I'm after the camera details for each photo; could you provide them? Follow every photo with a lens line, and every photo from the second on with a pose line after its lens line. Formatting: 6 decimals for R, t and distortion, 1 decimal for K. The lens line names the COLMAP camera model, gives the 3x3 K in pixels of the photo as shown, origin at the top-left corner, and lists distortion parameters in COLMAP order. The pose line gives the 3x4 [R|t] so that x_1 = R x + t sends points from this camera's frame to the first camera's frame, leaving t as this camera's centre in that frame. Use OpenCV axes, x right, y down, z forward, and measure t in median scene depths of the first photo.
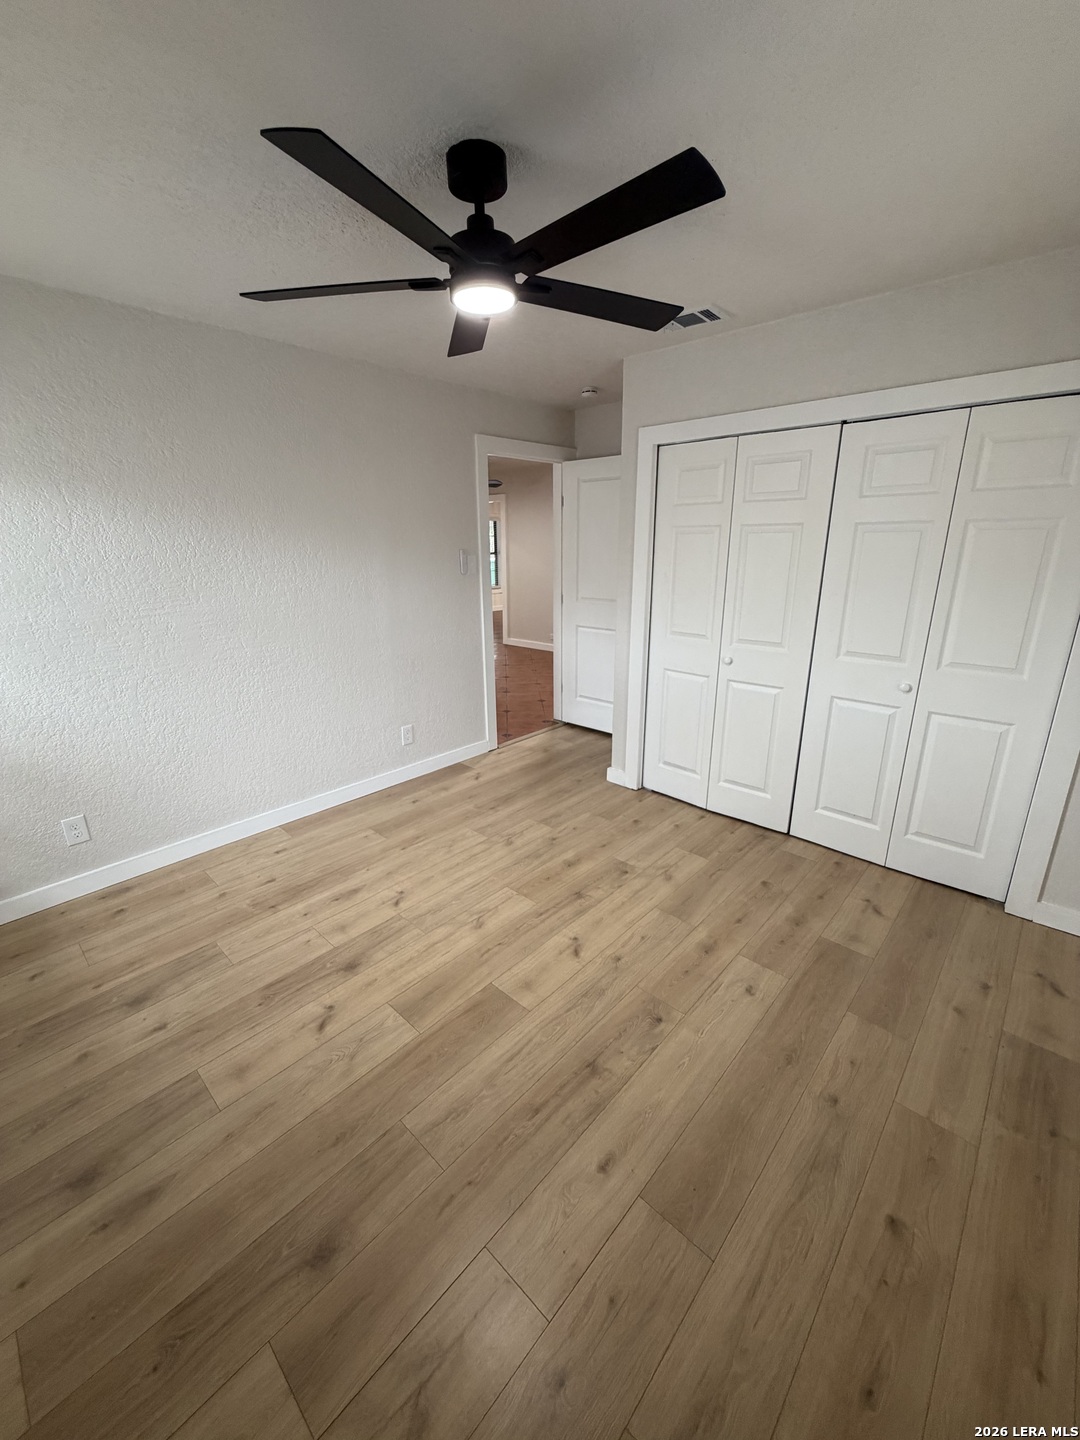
lens RADIAL K [[576.2, 0, 540.8], [0, 576.2, 717.3], [0, 0, 1]] dist [-0.001440, 0.000088]
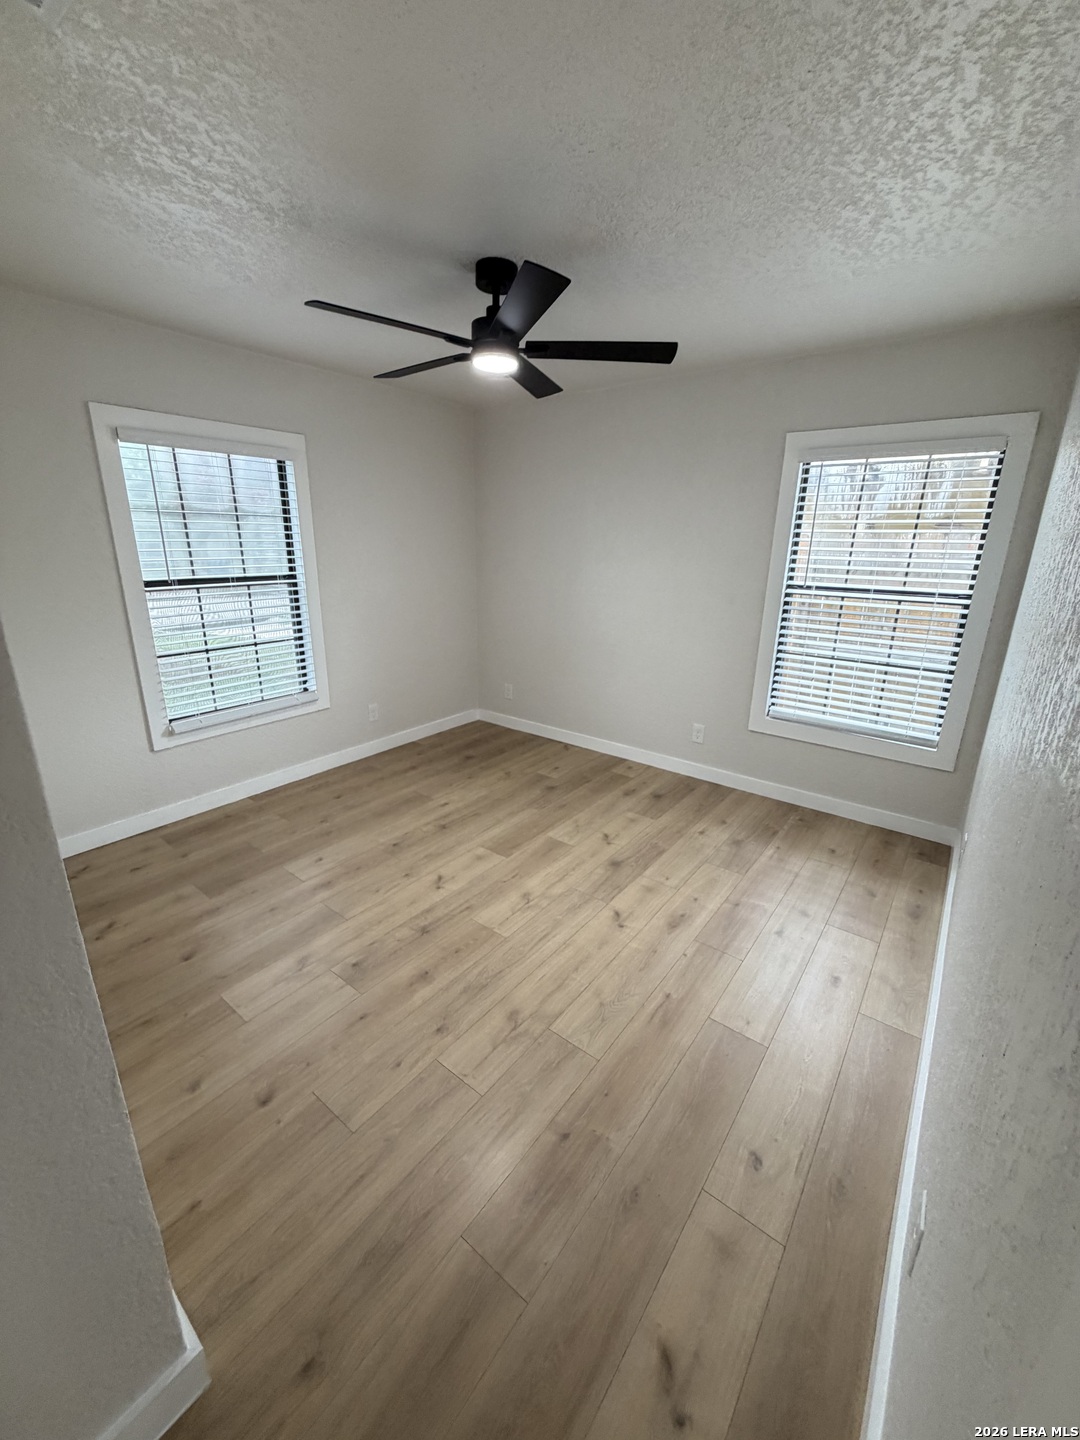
lens RADIAL K [[576.2, 0, 540.8], [0, 576.2, 717.3], [0, 0, 1]] dist [-0.001440, 0.000088]
pose [[-0.995832, 0.020203, -0.088946, -0.048632], [-0.033480, 0.826133, 0.562480, -0.561128], [0.084845, 0.563113, -0.822013, 1.830907]]
